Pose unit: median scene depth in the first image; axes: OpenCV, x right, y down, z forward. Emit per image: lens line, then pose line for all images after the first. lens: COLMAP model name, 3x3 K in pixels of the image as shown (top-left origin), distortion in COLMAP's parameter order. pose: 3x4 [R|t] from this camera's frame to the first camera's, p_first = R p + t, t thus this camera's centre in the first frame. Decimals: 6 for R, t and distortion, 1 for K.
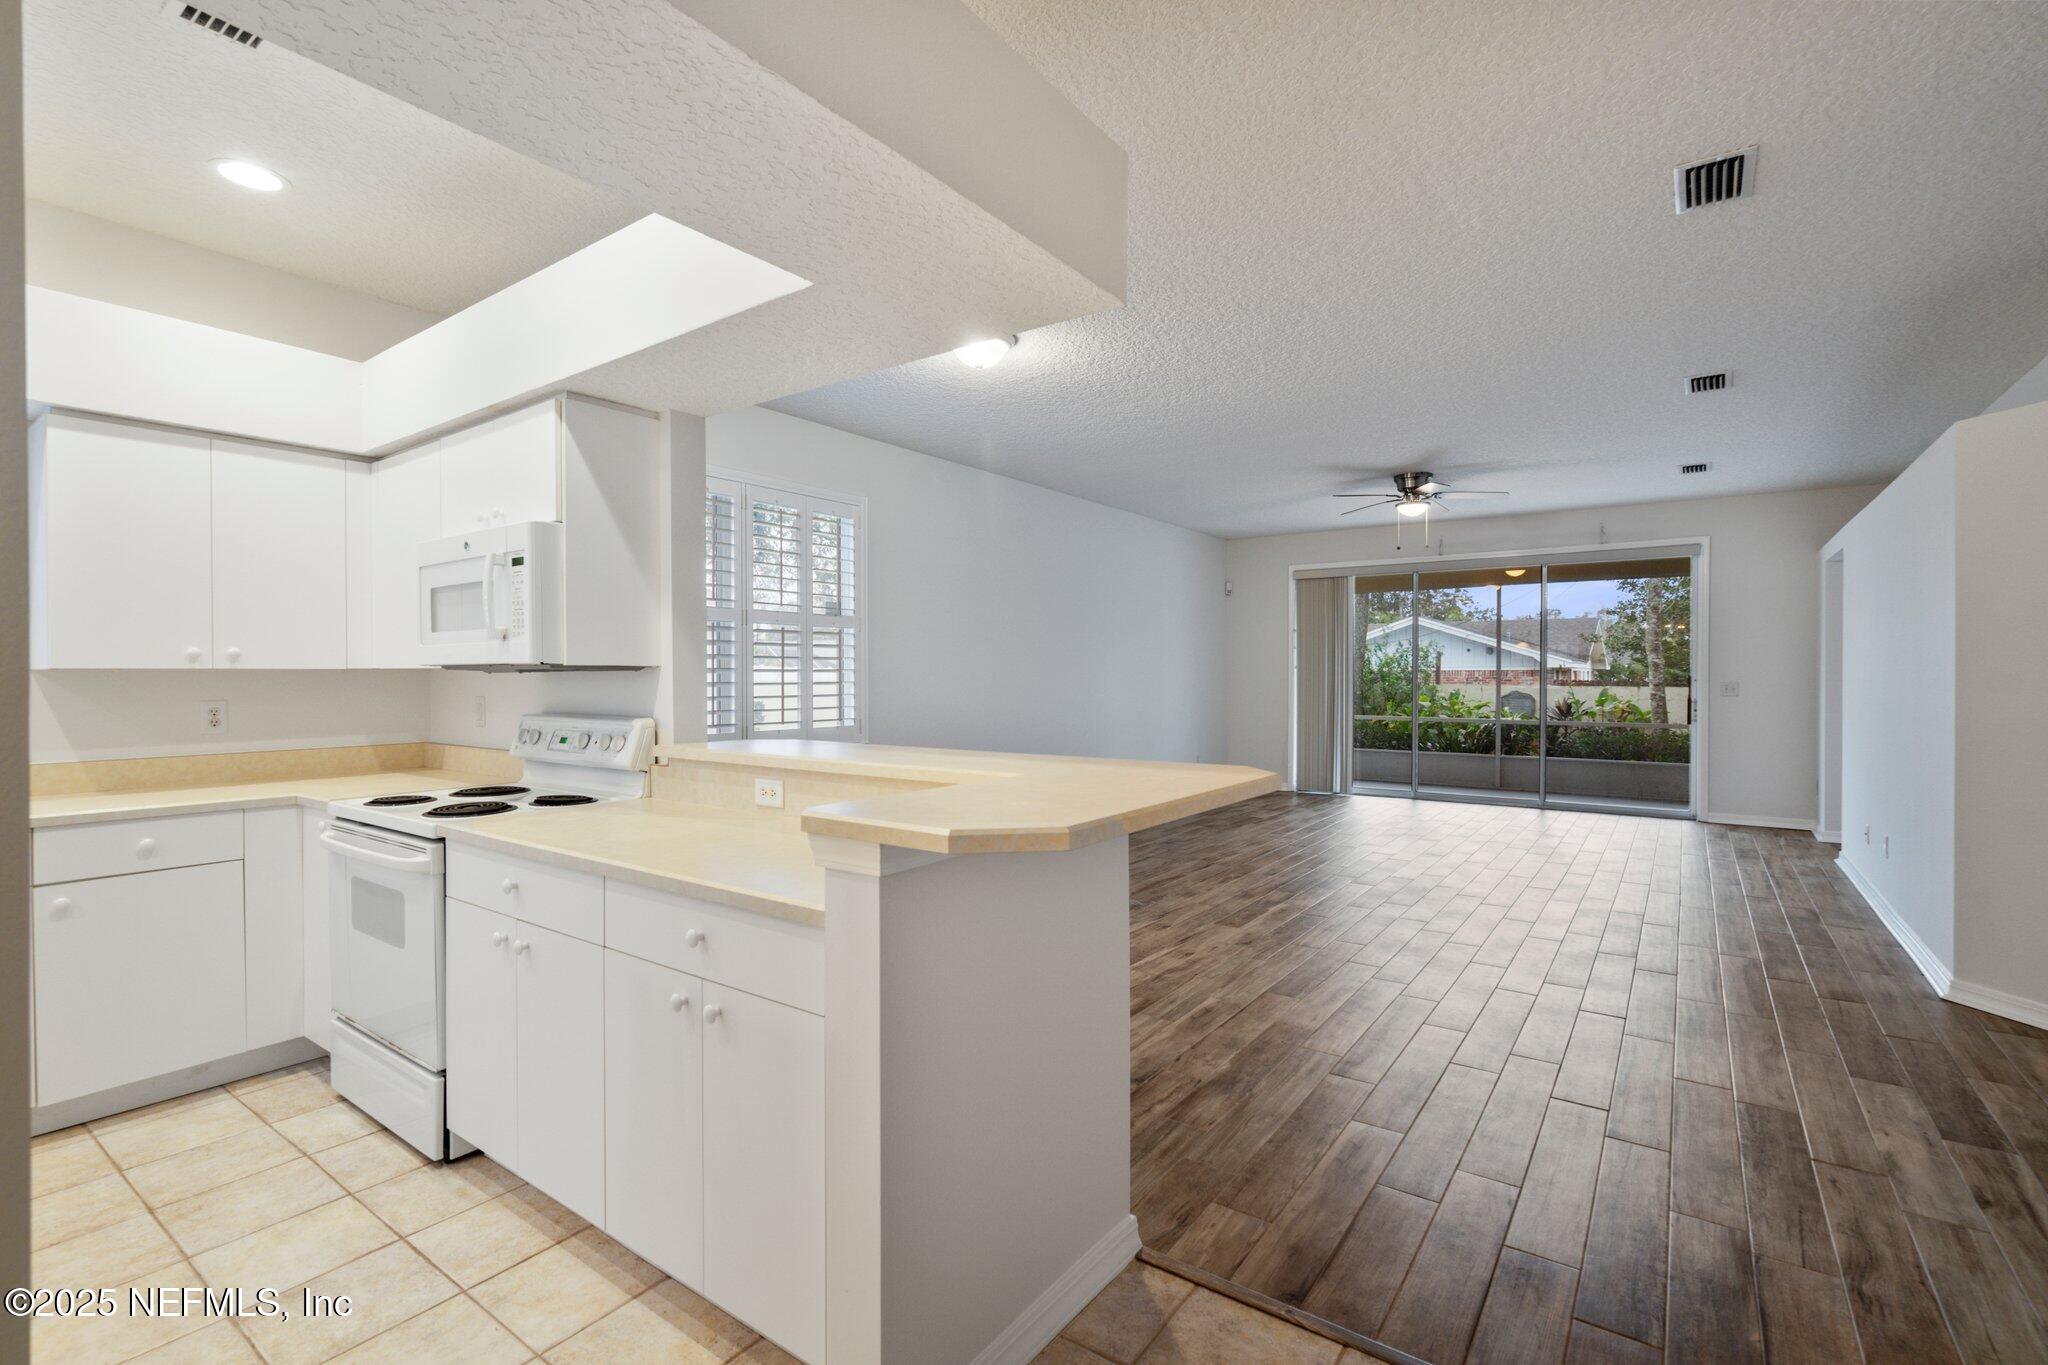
lens RADIAL K [[928.3, 0, 1018.8], [0, 928.3, 681.5], [0, 0, 1]] dist [-0.000459, 0.000164]
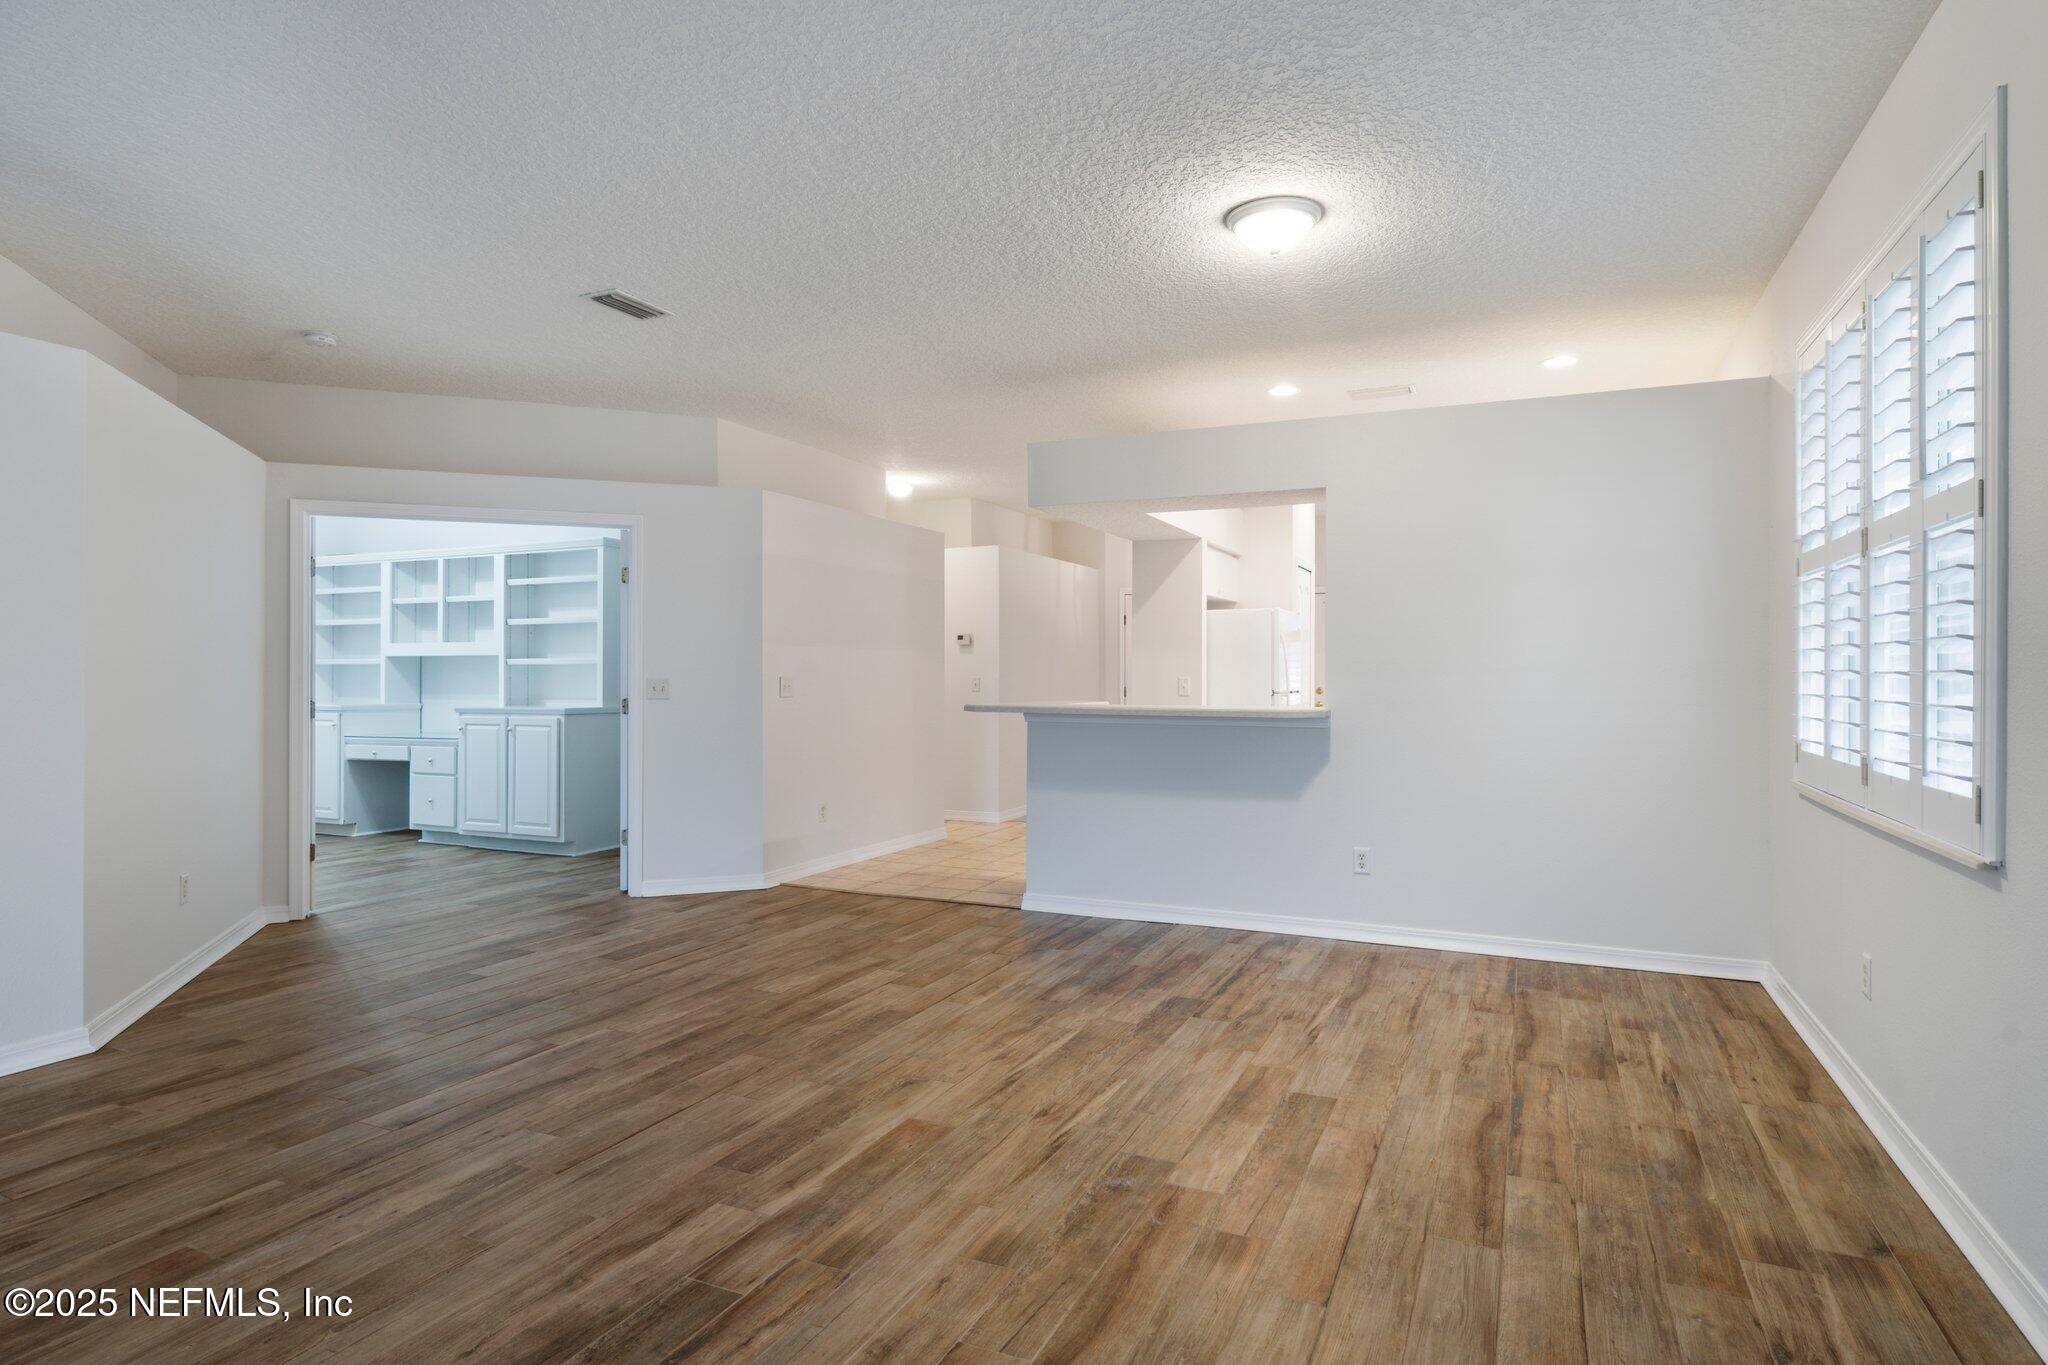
lens RADIAL K [[1109.4, 0, 1024.0], [0, 1109.4, 682.5], [0, 0, 1]] dist [0.000478, -0.000240]
pose [[-0.979957, 0.002296, -0.199196, 0.203726], [-0.000754, 0.999884, 0.015234, -0.000571], [0.199208, 0.015079, -0.979841, 1.115535]]
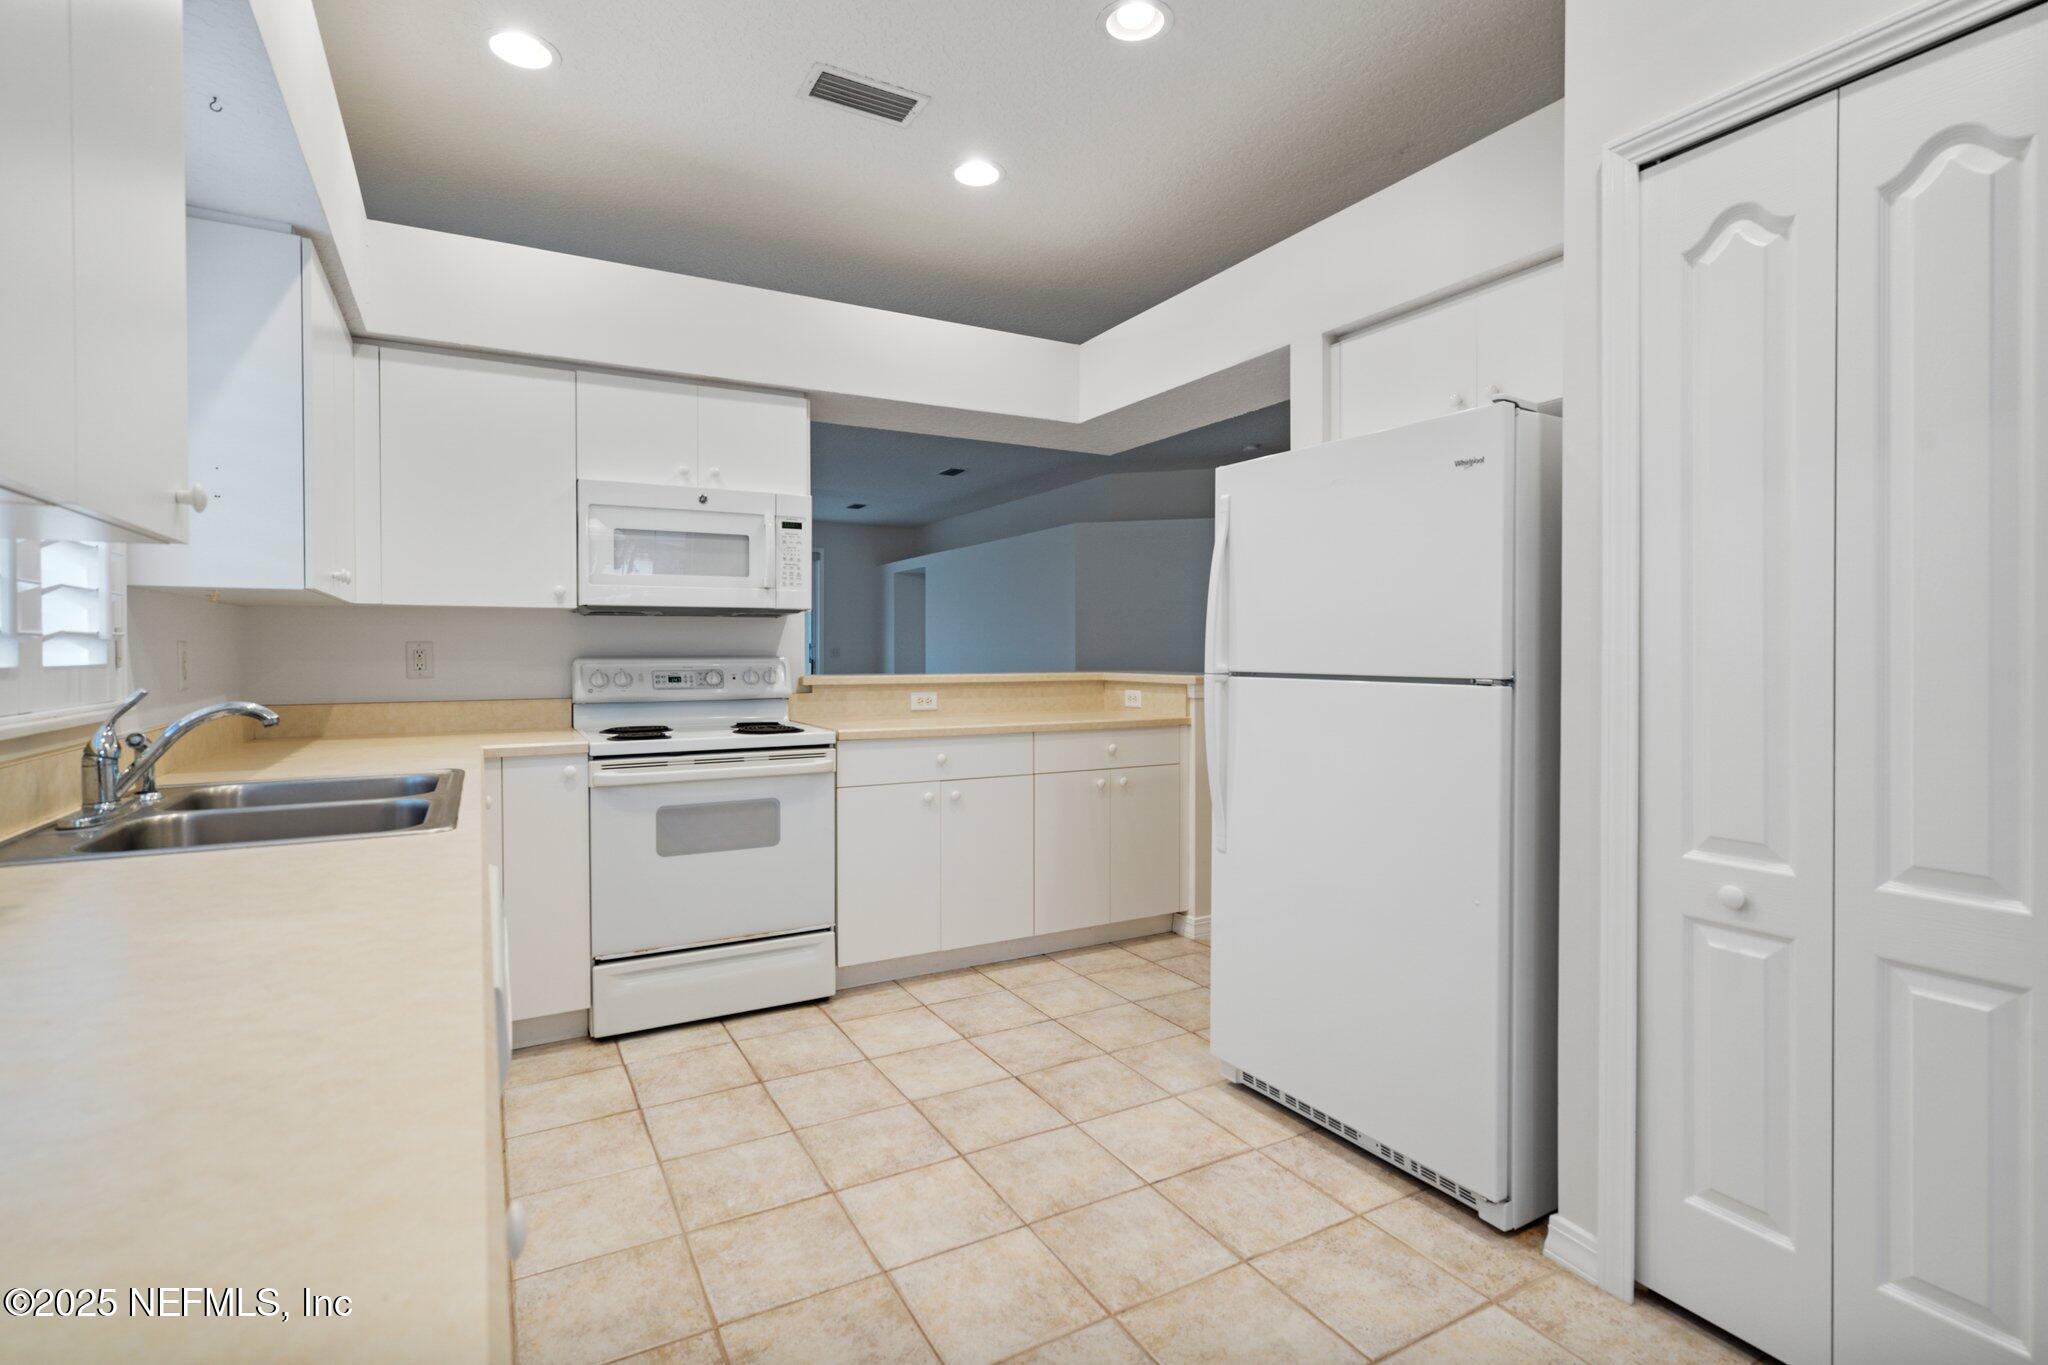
lens RADIAL K [[985.9, 0, 1024.9], [0, 985.9, 666.6], [0, 0, 1]] dist [0.000473, 0.000118]
pose [[0.416634, -0.013042, 0.908981, -0.608734], [0.008859, 0.999908, 0.010286, 0.017882], [-0.909031, 0.003767, 0.416711, 0.066698]]
